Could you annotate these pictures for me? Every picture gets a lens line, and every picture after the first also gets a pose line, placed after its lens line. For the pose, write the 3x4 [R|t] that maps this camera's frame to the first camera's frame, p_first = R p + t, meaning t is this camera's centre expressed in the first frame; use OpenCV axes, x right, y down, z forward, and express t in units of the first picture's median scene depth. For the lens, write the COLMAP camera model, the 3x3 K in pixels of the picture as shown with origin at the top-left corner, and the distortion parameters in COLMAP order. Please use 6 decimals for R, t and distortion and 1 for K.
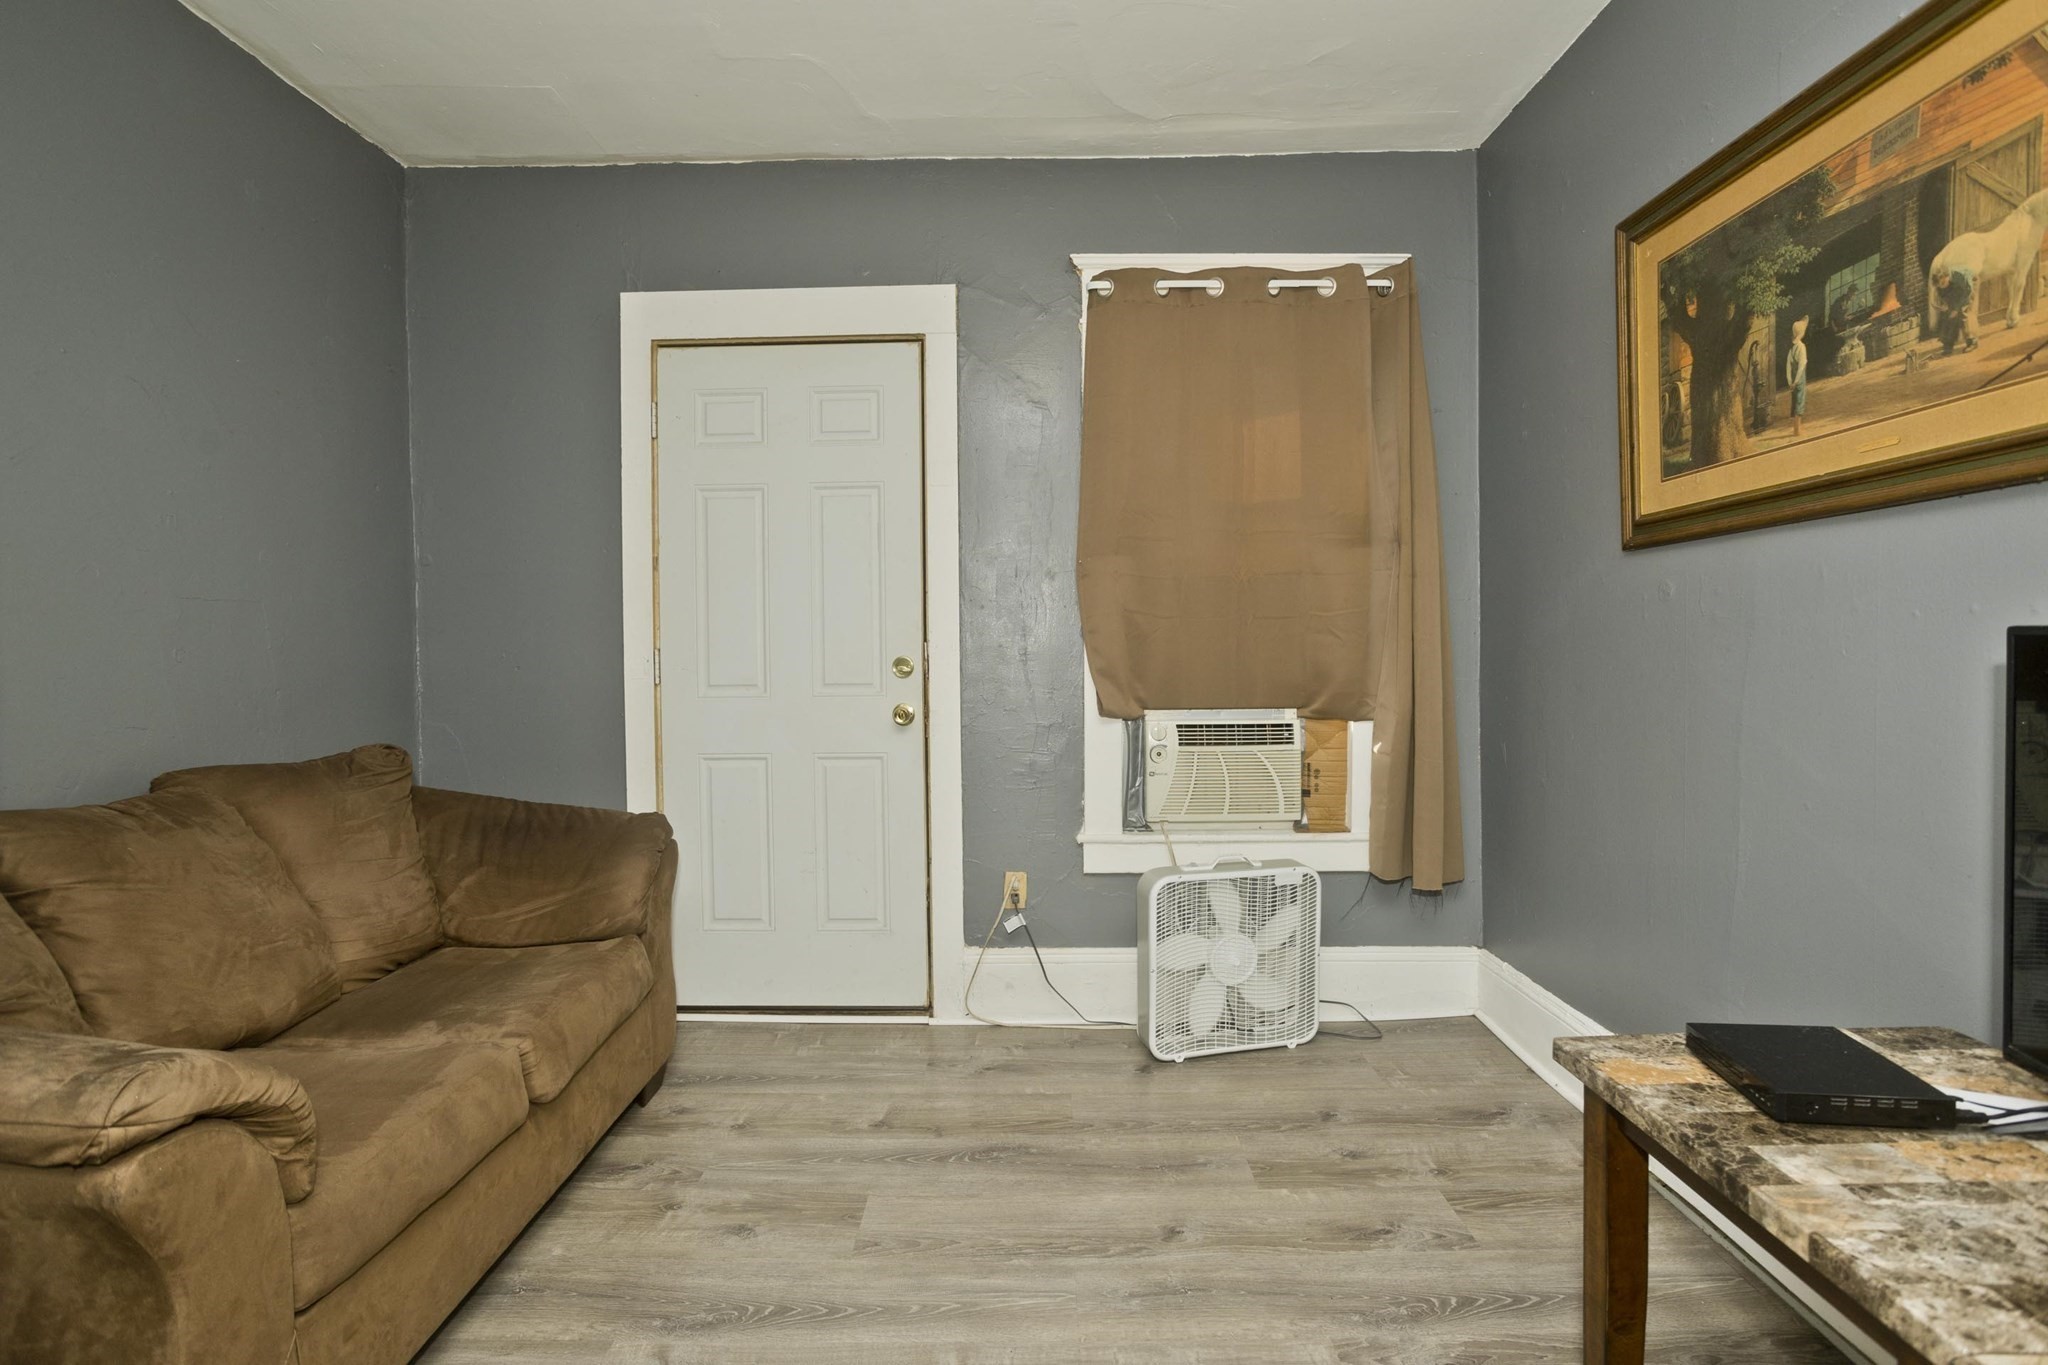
lens RADIAL K [[984.1, 0, 1025.2], [0, 984.1, 673.8], [0, 0, 1]] dist [-0.056093, 0.037831]
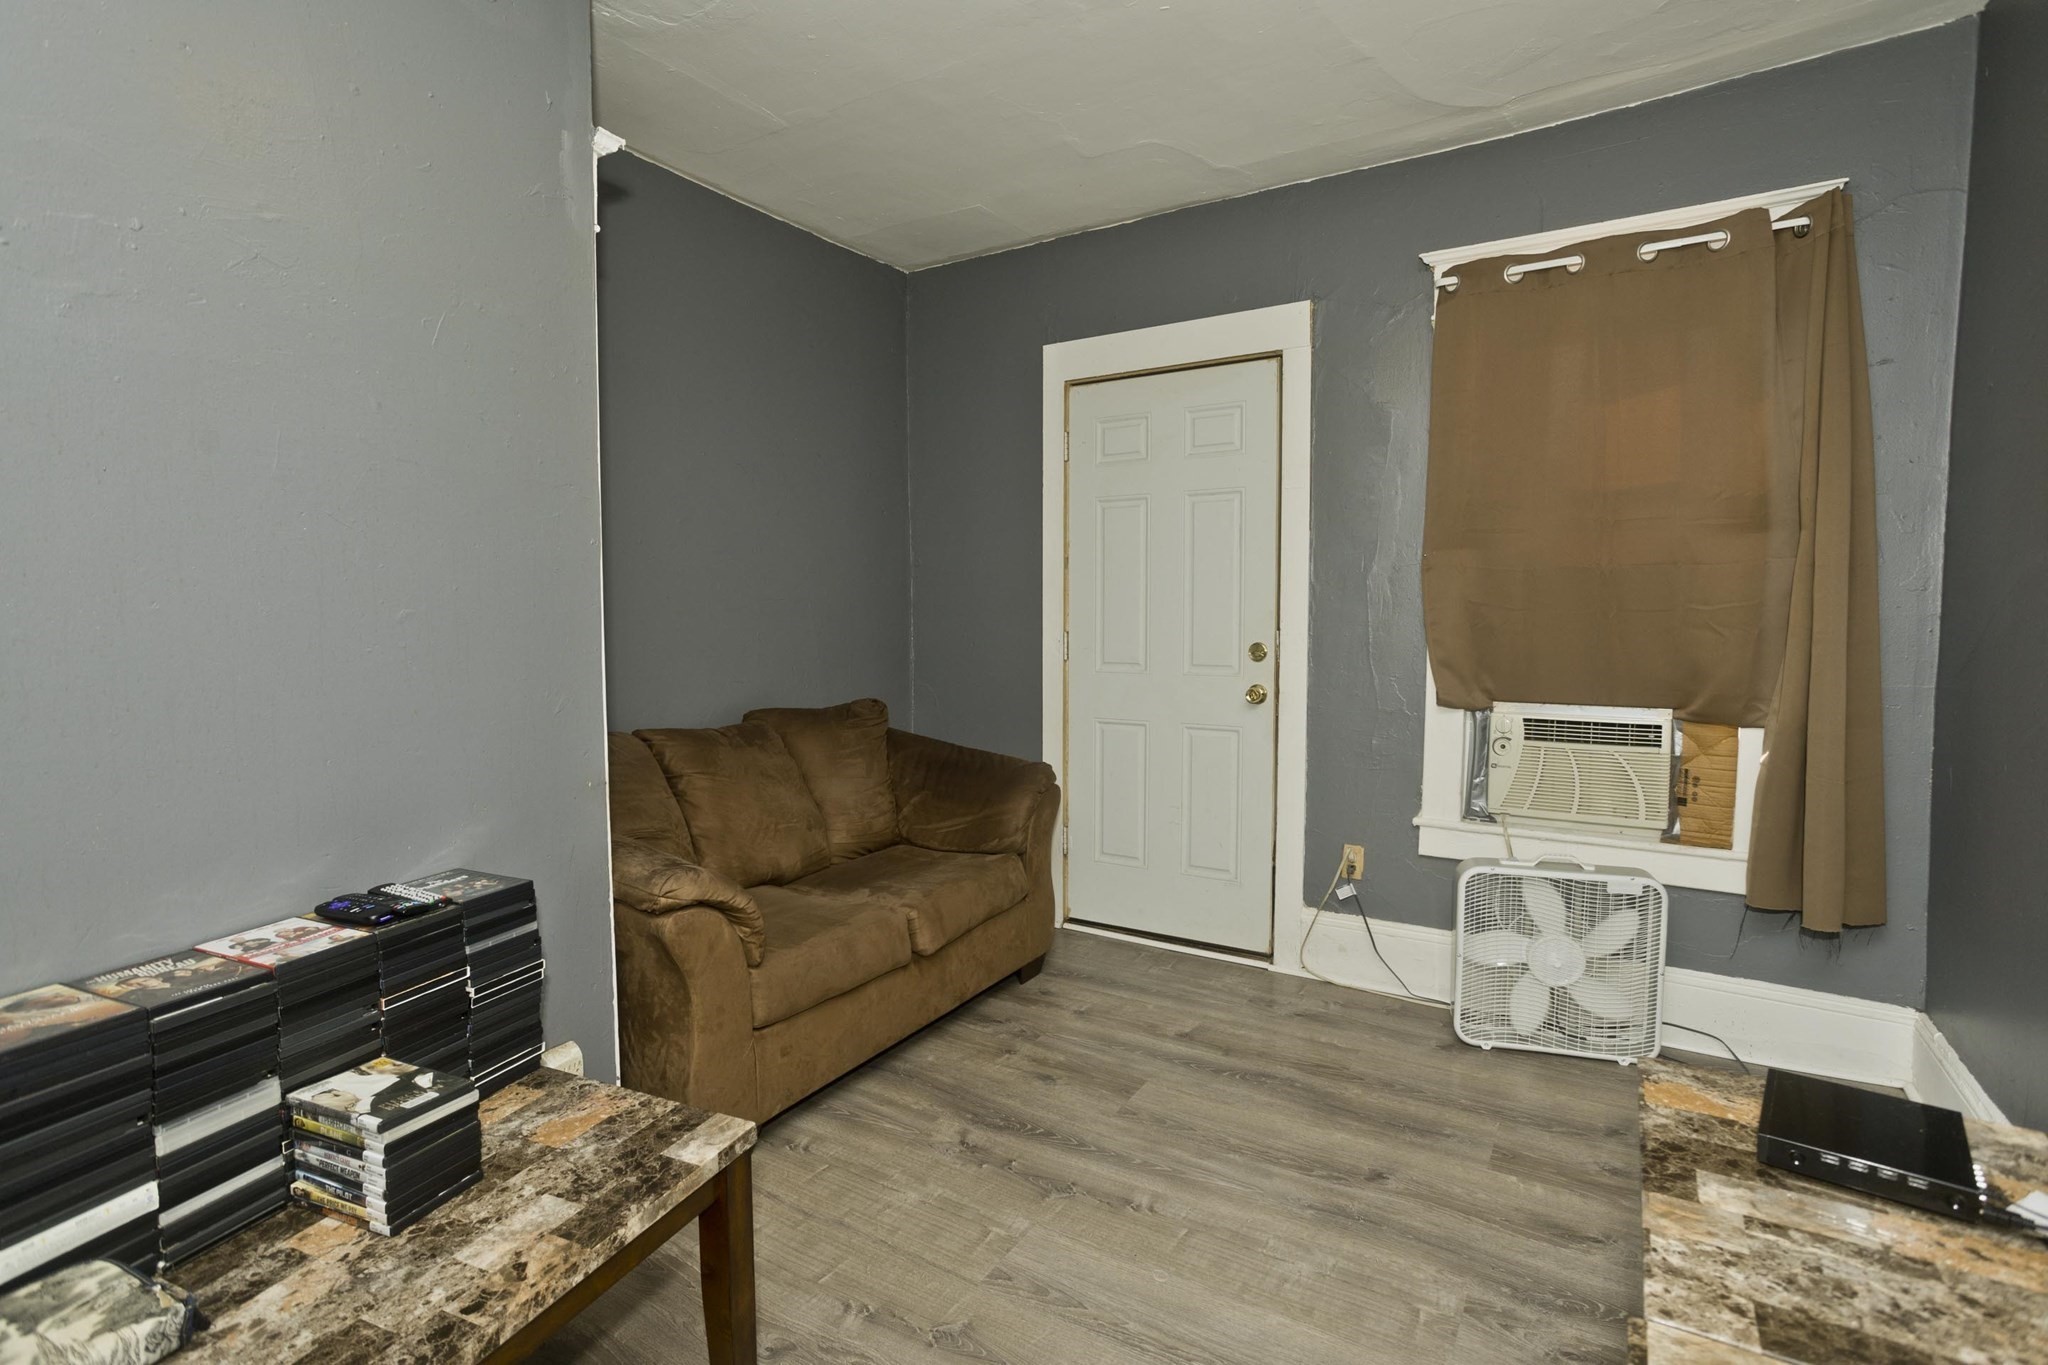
lens RADIAL K [[984.1, 0, 1025.2], [0, 984.1, 673.8], [0, 0, 1]] dist [-0.056093, 0.037831]
pose [[0.849099, 0.040120, -0.526707, 0.263029], [-0.017794, 0.998718, 0.047388, -0.033151], [0.527933, -0.030865, 0.848725, -0.101397]]
